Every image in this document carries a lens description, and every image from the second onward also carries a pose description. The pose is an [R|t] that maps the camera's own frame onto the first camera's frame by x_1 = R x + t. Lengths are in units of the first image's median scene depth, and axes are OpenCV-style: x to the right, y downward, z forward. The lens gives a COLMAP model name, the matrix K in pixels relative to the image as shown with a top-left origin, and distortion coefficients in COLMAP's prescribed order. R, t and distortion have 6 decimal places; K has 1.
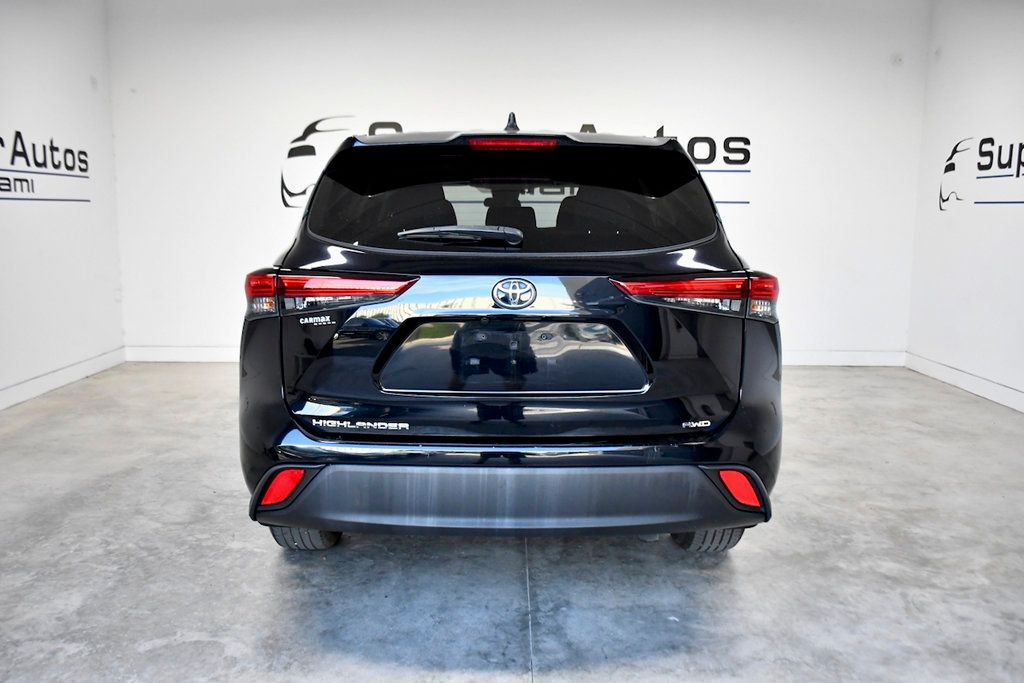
lens RADIAL K [[890.9, 0, 511.3], [0, 890.9, 341.9], [0, 0, 1]] dist [-0.114425, 0.146788]
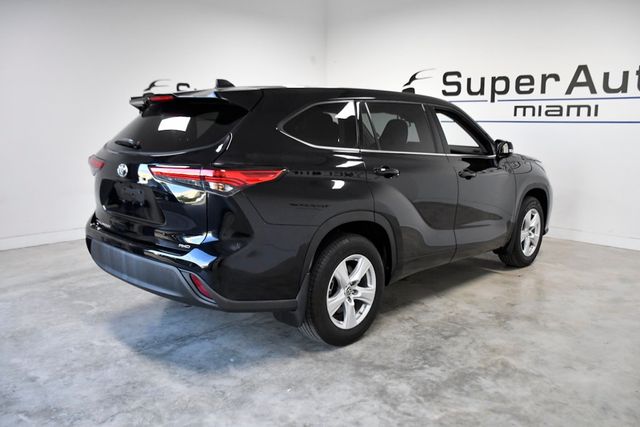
lens RADIAL K [[556.8, 0, 319.6], [0, 556.8, 213.8], [0, 0, 1]] dist [-0.114425, 0.146788]
pose [[0.713050, 0.113294, -0.691899, 0.942727], [-0.105390, 0.992965, 0.053981, -0.050310], [0.693147, 0.034428, 0.719973, 0.286321]]
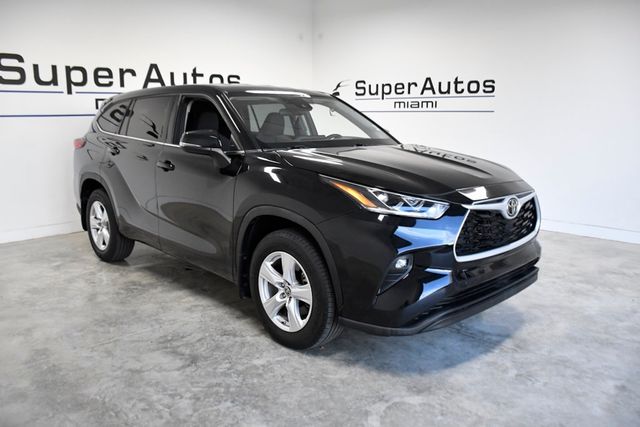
lens RADIAL K [[530.5, 0, 320.0], [0, 530.5, 213.5], [0, 0, 1]] dist [-0.117980, 0.108318]
pose [[0.712475, -0.134973, 0.688594, -0.850004], [0.115187, 0.990511, 0.074972, -0.054521], [-0.692179, 0.025902, 0.721261, 0.361662]]
